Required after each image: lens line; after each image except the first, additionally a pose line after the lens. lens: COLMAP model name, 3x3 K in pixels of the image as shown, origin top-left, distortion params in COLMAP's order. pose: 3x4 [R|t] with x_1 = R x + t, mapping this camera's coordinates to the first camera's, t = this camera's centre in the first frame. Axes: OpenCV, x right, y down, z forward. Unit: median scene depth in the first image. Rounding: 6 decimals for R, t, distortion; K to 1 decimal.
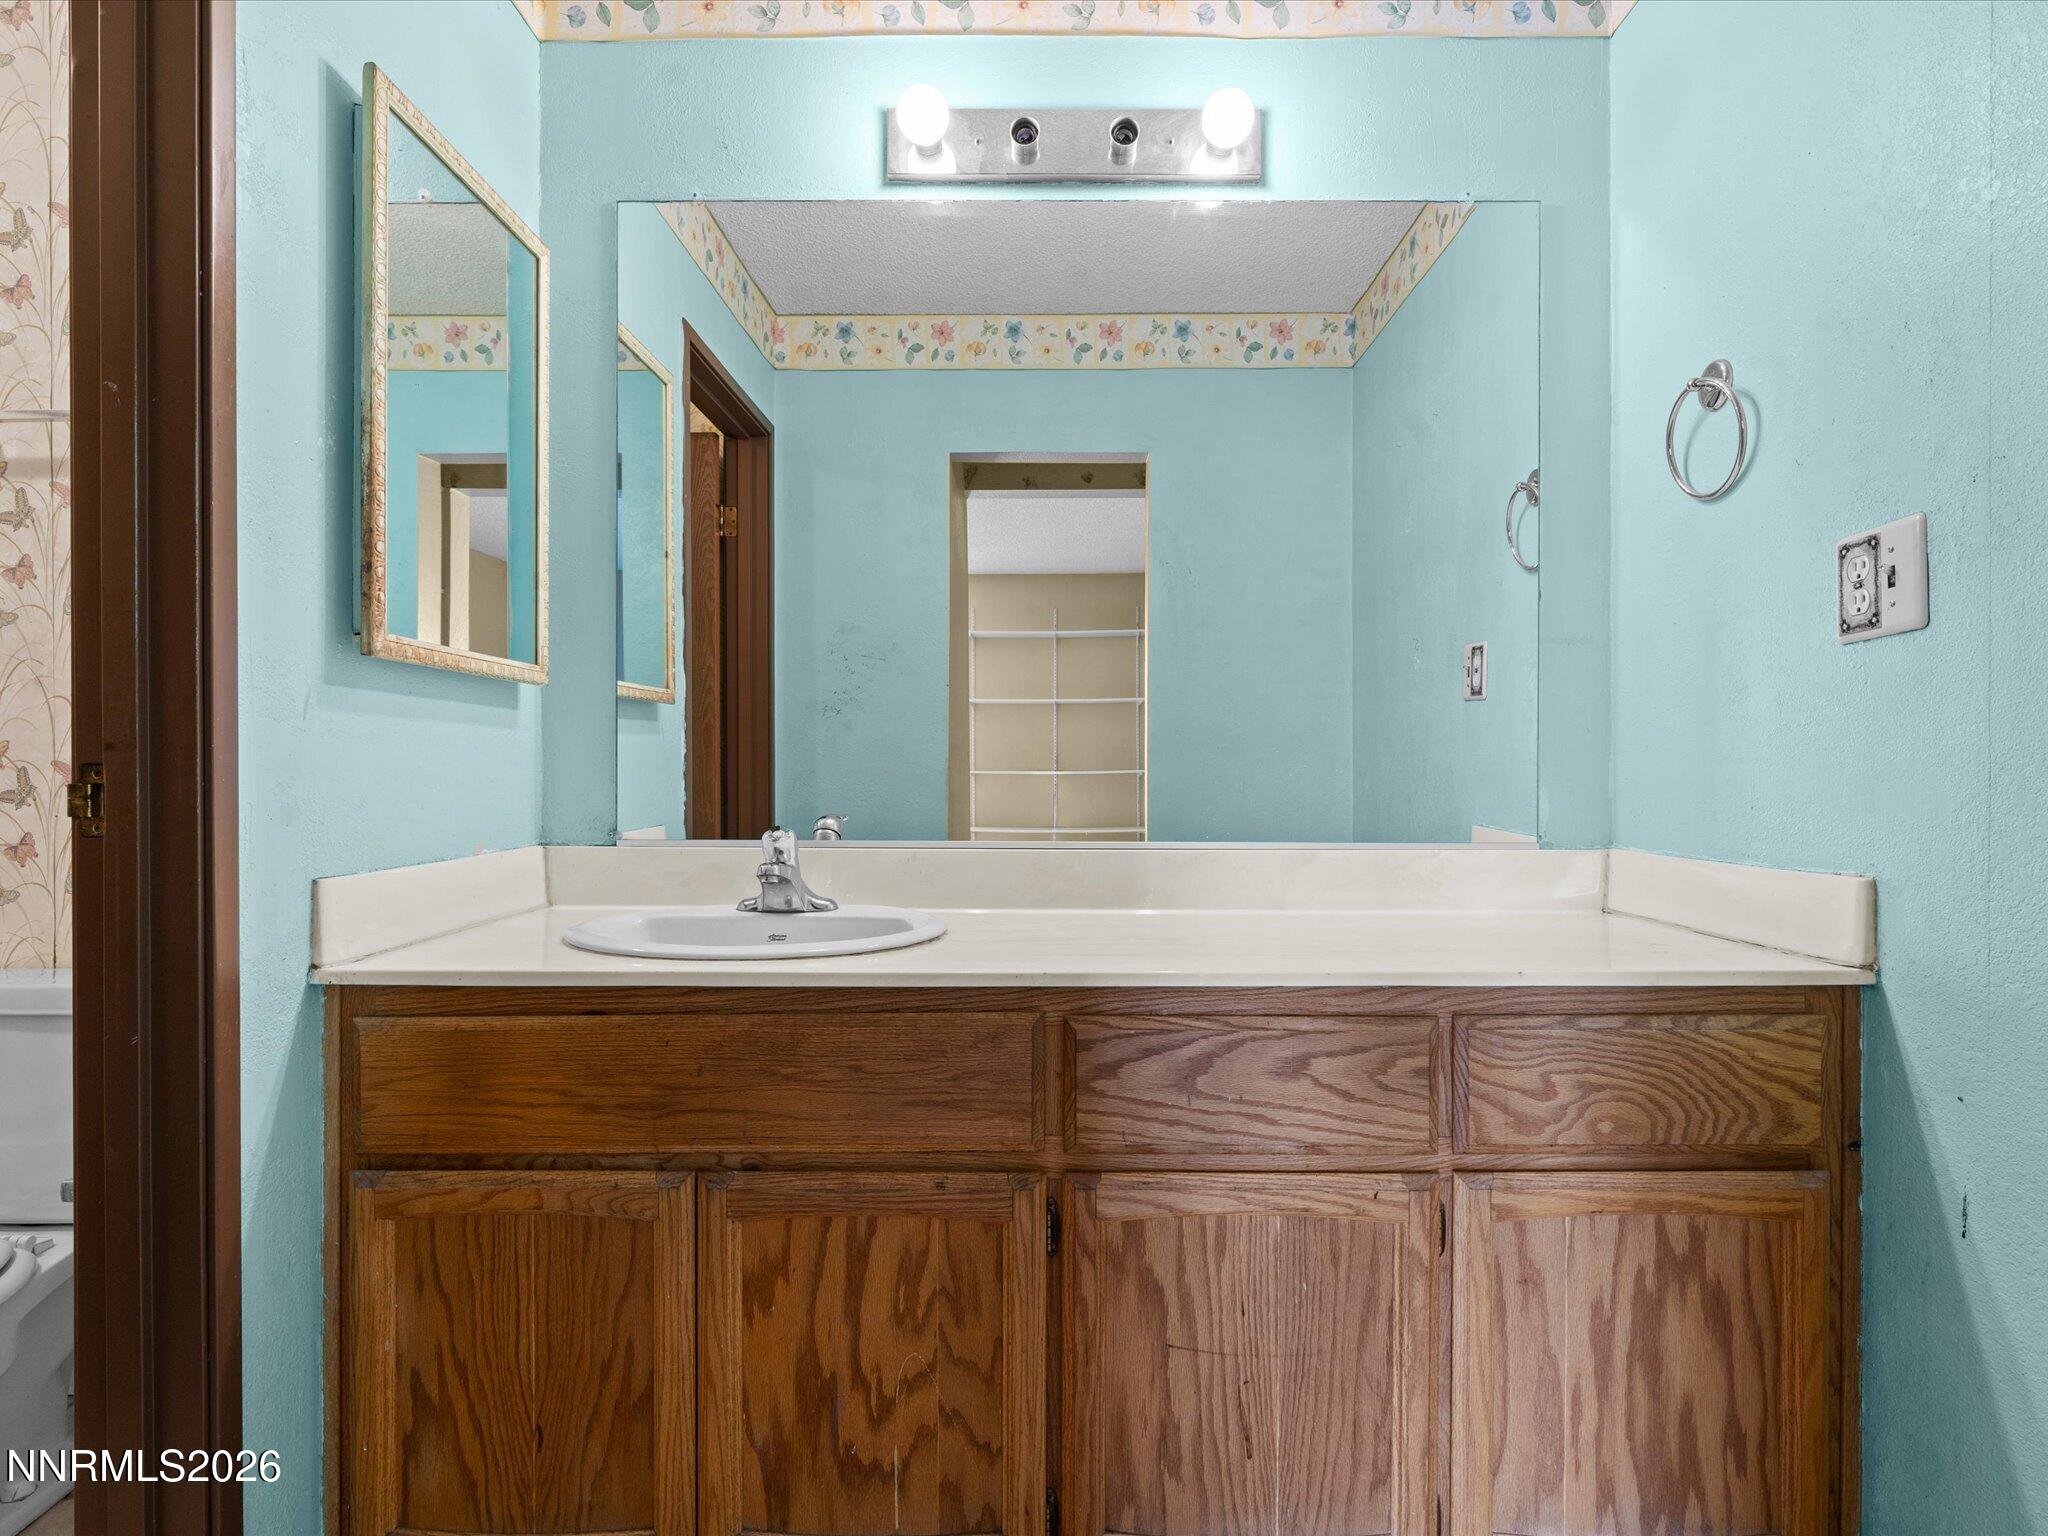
lens RADIAL K [[1016.1, 0, 1039.1], [0, 1016.1, 758.3], [0, 0, 1]] dist [-0.009399, 0.005138]
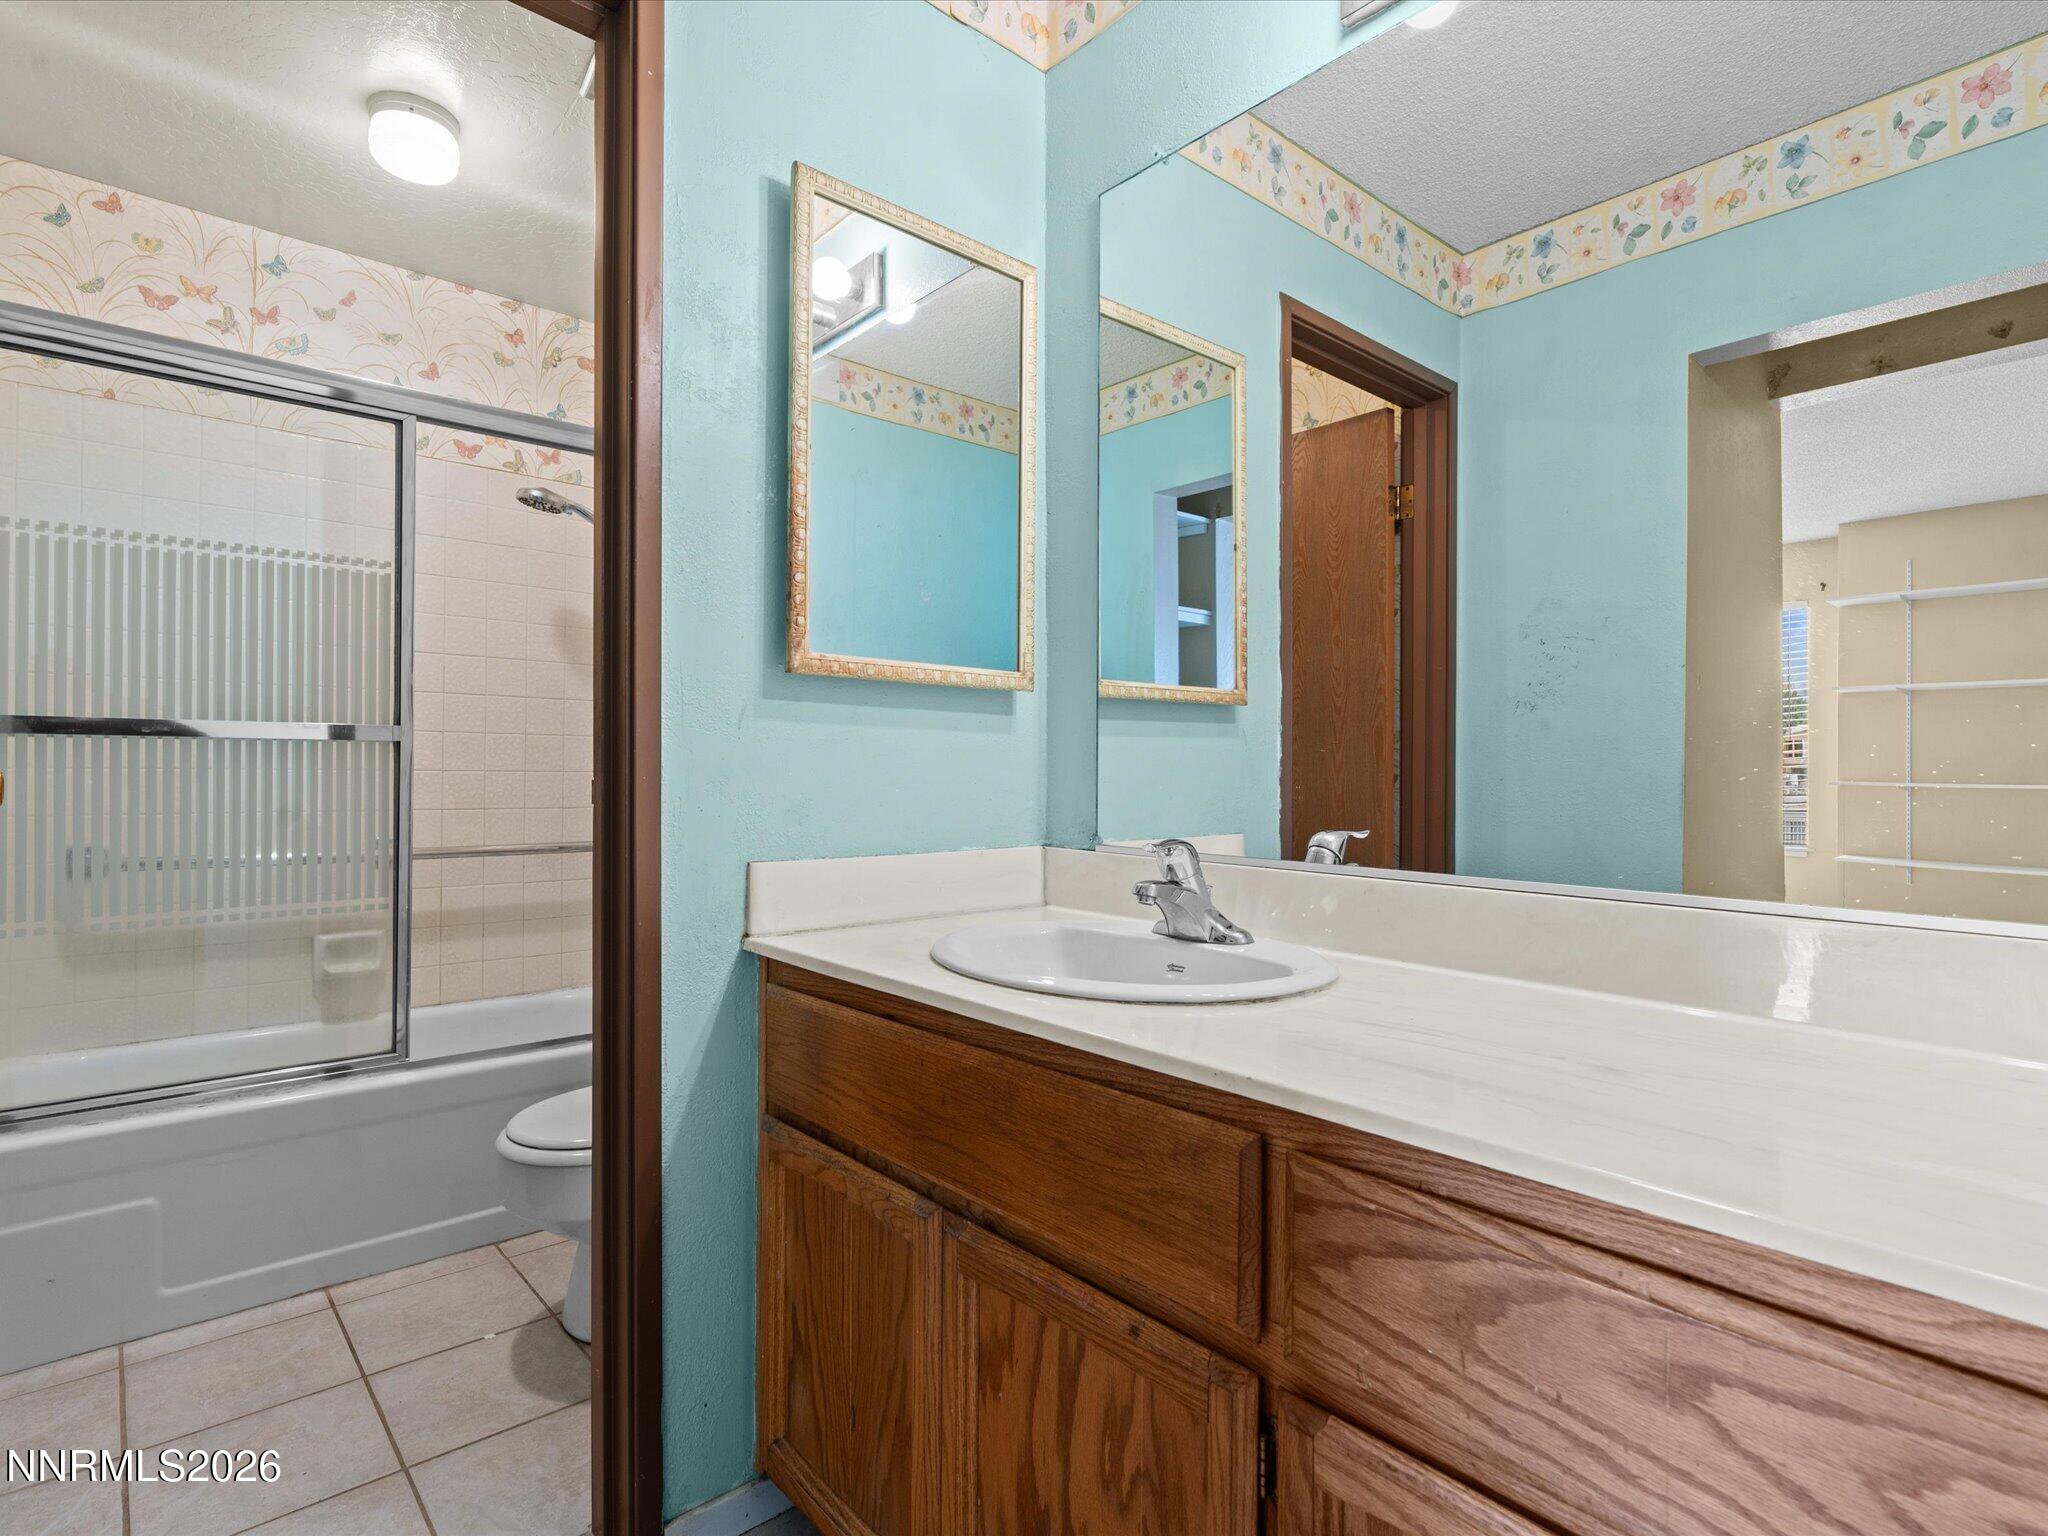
lens RADIAL K [[1016.1, 0, 1013.0], [0, 1016.1, 762.7], [0, 0, 1]] dist [-0.009399, 0.005138]
pose [[0.680633, -0.001188, -0.732623, 0.374731], [-0.000731, 0.999997, -0.002301, 0.004812], [0.732624, 0.002102, 0.680631, 0.411907]]
